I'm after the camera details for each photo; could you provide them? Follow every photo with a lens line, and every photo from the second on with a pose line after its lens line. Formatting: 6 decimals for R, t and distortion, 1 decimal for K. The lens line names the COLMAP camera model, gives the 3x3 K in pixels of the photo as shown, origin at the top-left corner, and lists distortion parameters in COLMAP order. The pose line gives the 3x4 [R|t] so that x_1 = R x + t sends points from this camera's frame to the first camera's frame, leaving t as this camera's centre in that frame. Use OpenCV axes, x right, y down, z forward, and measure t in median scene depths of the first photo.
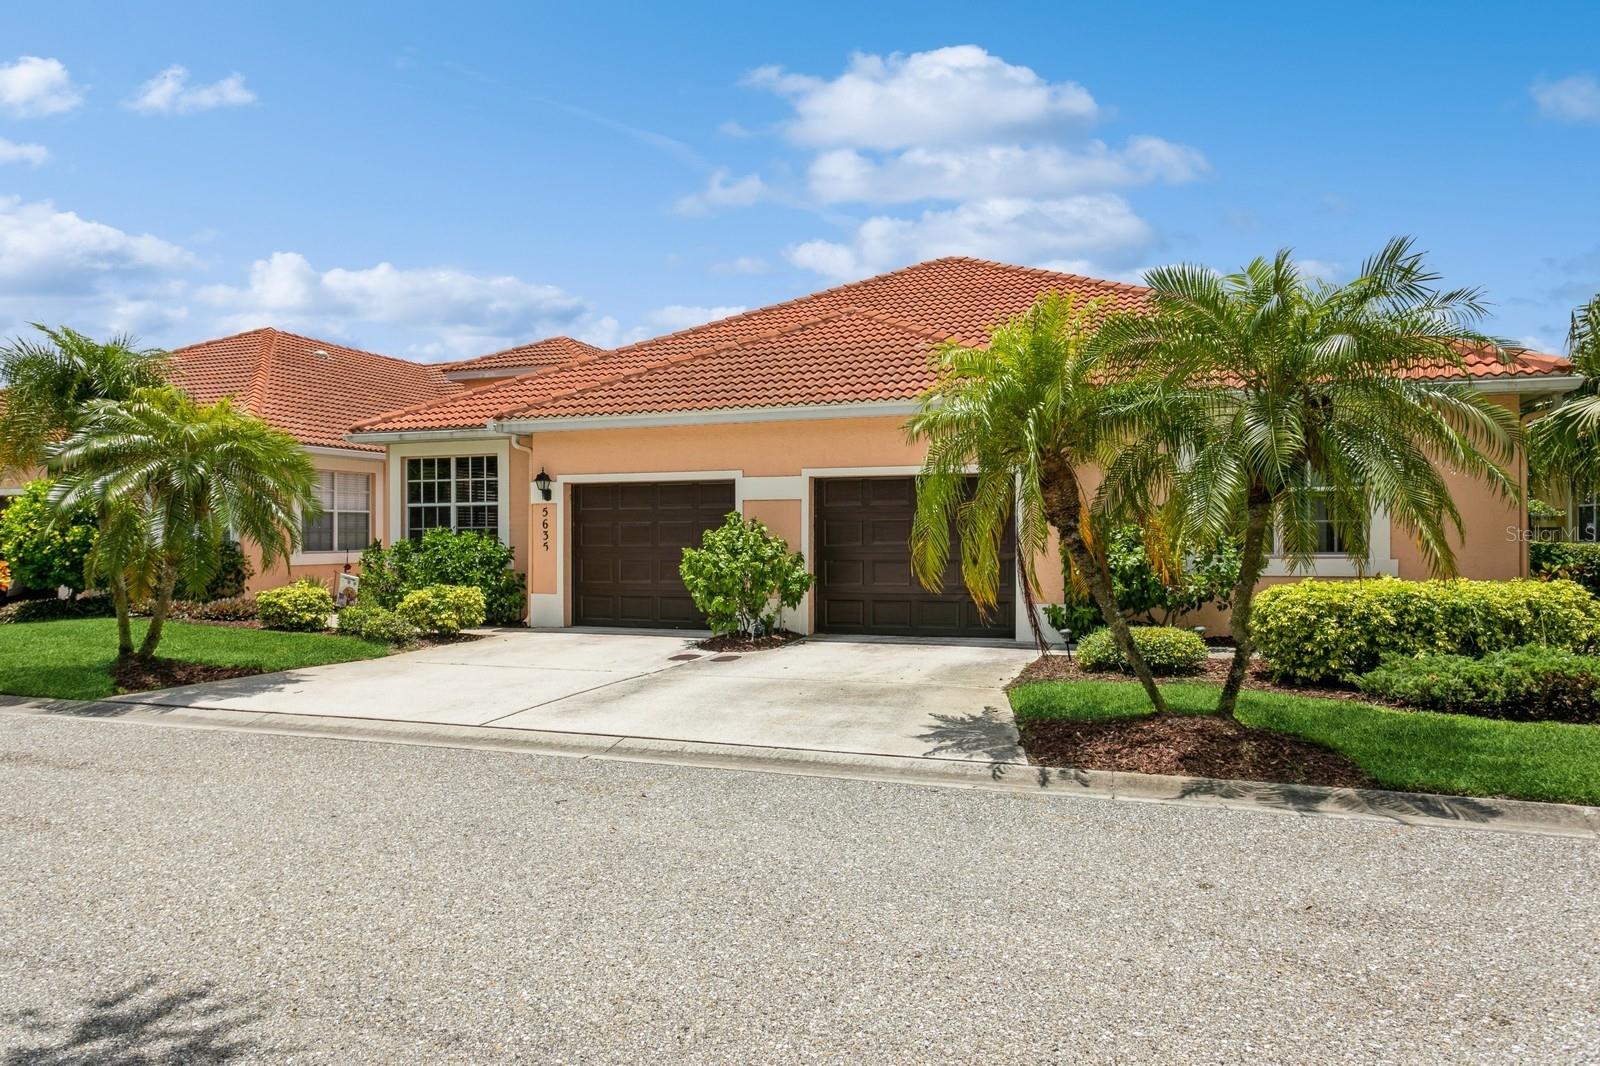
lens RADIAL K [[1044.8, 0, 799.6], [0, 1044.8, 540.6], [0, 0, 1]] dist [-0.002365, -0.000303]
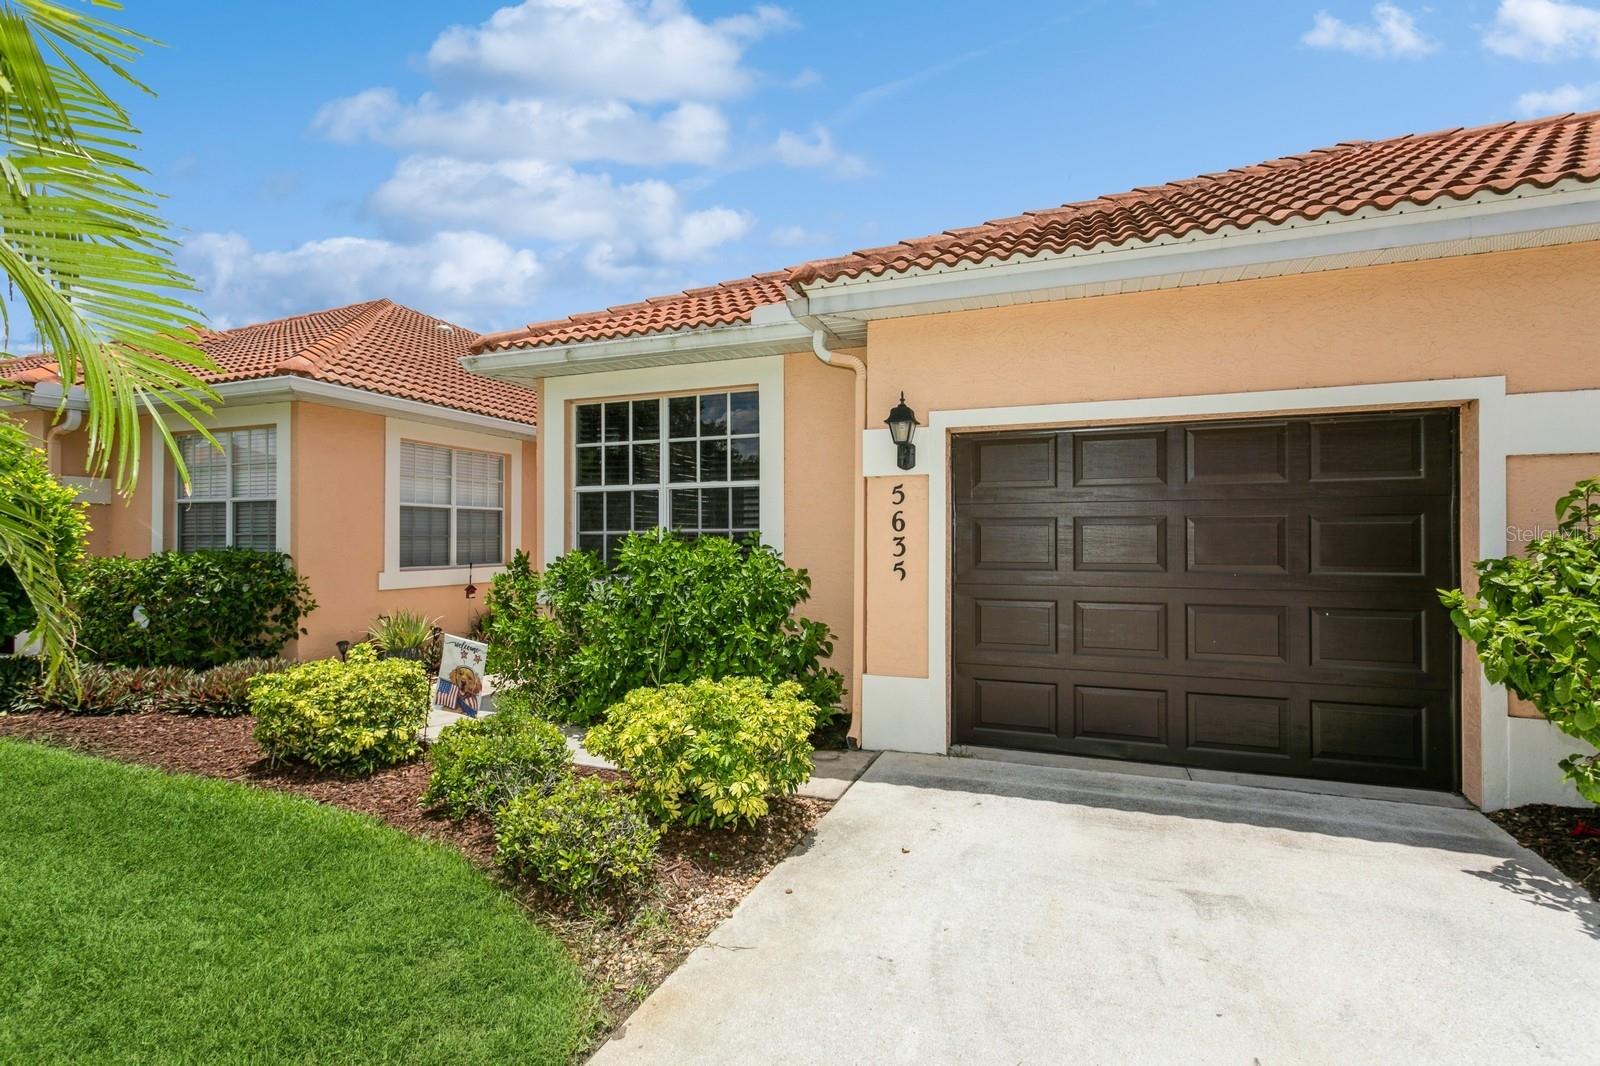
lens RADIAL K [[760.5, 0, 794.3], [0, 760.5, 539.0], [0, 0, 1]] dist [-0.003056, 0.000832]
pose [[0.999880, 0.001887, -0.015395, -0.259701], [-0.001992, 0.999975, -0.006790, -0.005494], [0.015382, 0.006820, 0.999858, 0.615031]]
